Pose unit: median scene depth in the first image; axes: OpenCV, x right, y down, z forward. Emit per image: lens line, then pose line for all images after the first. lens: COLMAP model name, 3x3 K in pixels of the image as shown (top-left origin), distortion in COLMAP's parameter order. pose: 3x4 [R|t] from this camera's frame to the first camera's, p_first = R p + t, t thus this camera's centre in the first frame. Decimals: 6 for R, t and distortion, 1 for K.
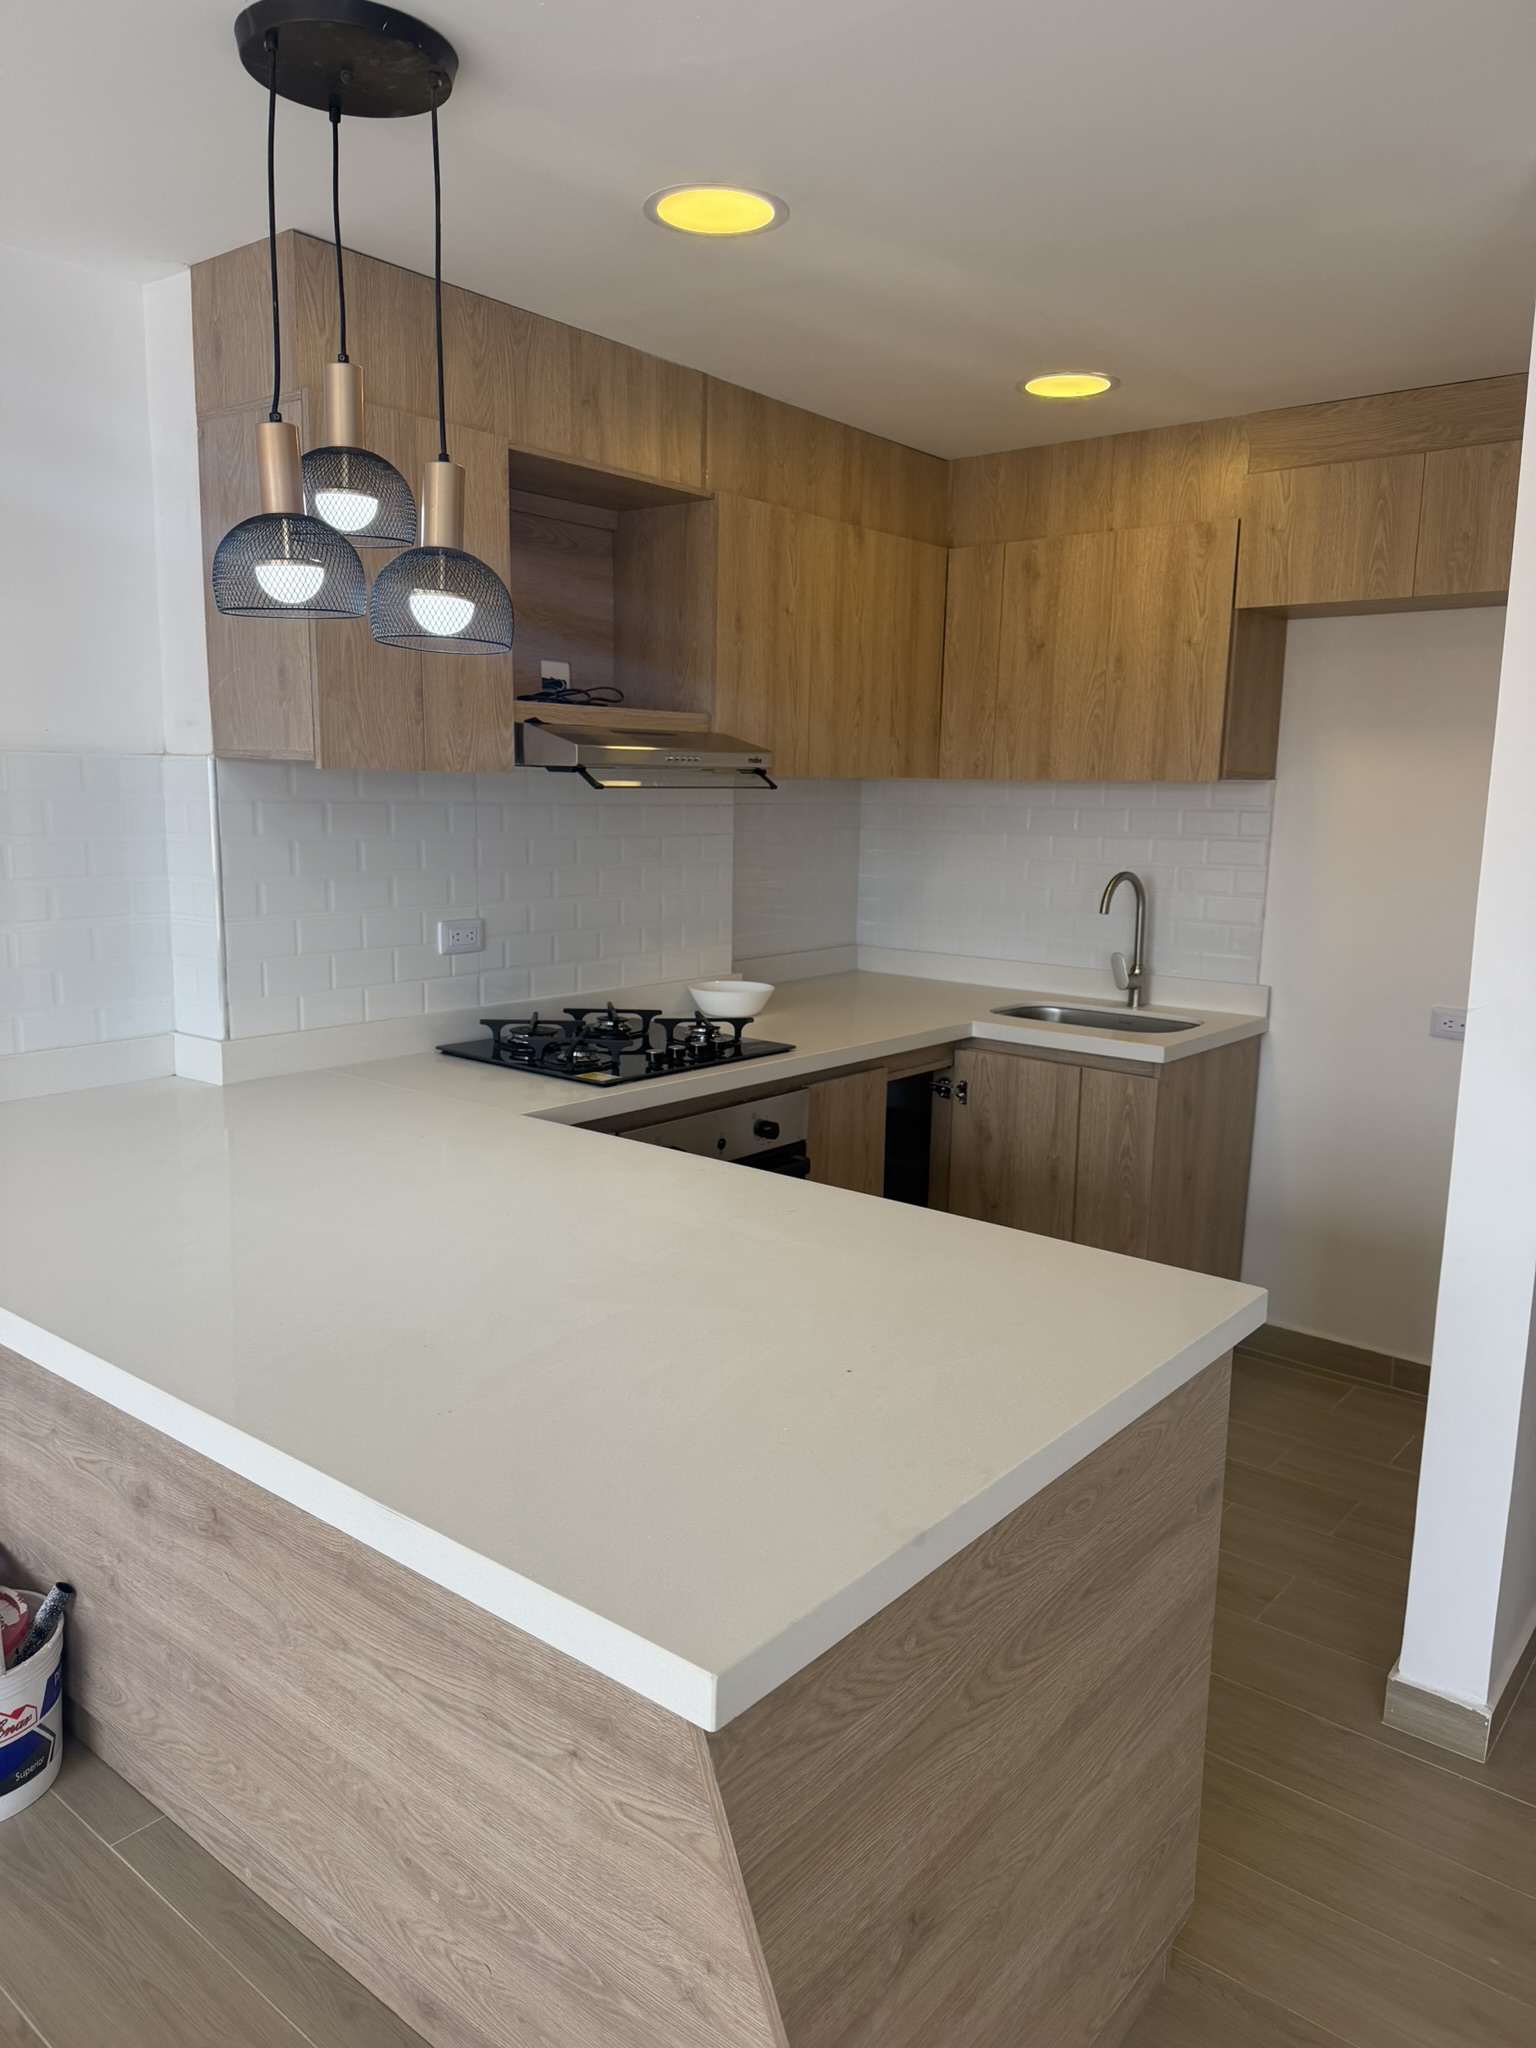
lens RADIAL K [[1429.3, 0, 768.0], [0, 1429.3, 1024.0], [0, 0, 1]] dist [0.001402, -0.025644]
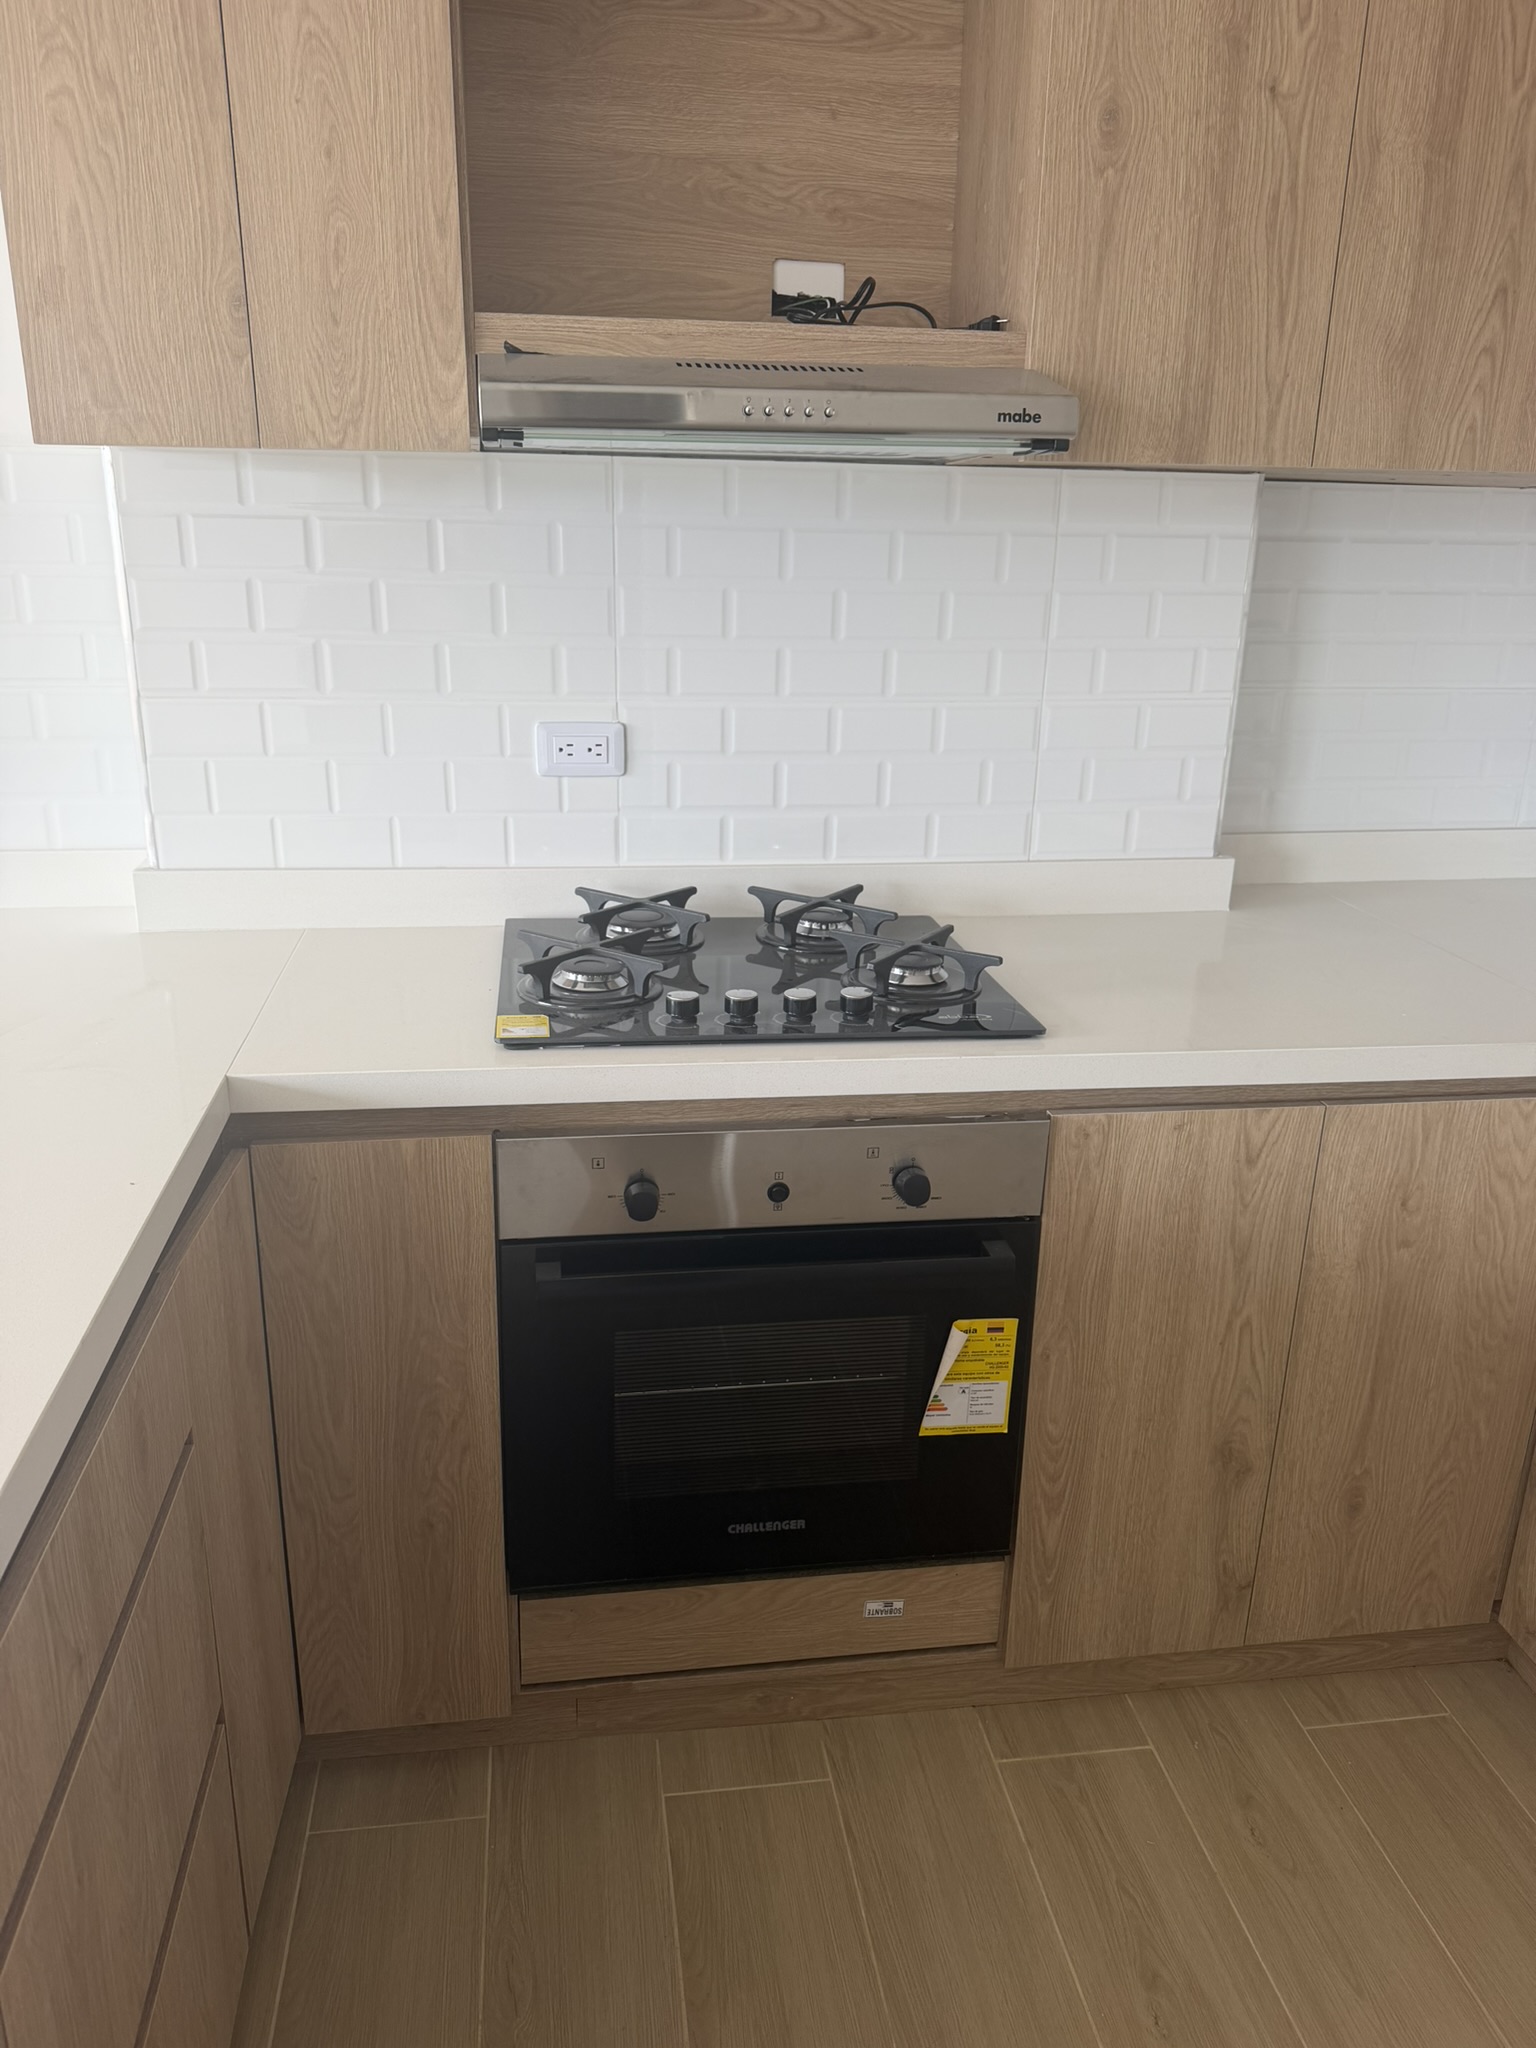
lens RADIAL K [[1489.7, 0, 768.8], [0, 1489.7, 1019.9], [0, 0, 1]] dist [-0.008844, -0.009493]
pose [[0.743284, 0.188953, -0.641737, 0.269855], [-0.108867, 0.980659, 0.162651, -0.058945], [0.660058, -0.051031, 0.749479, 0.553731]]
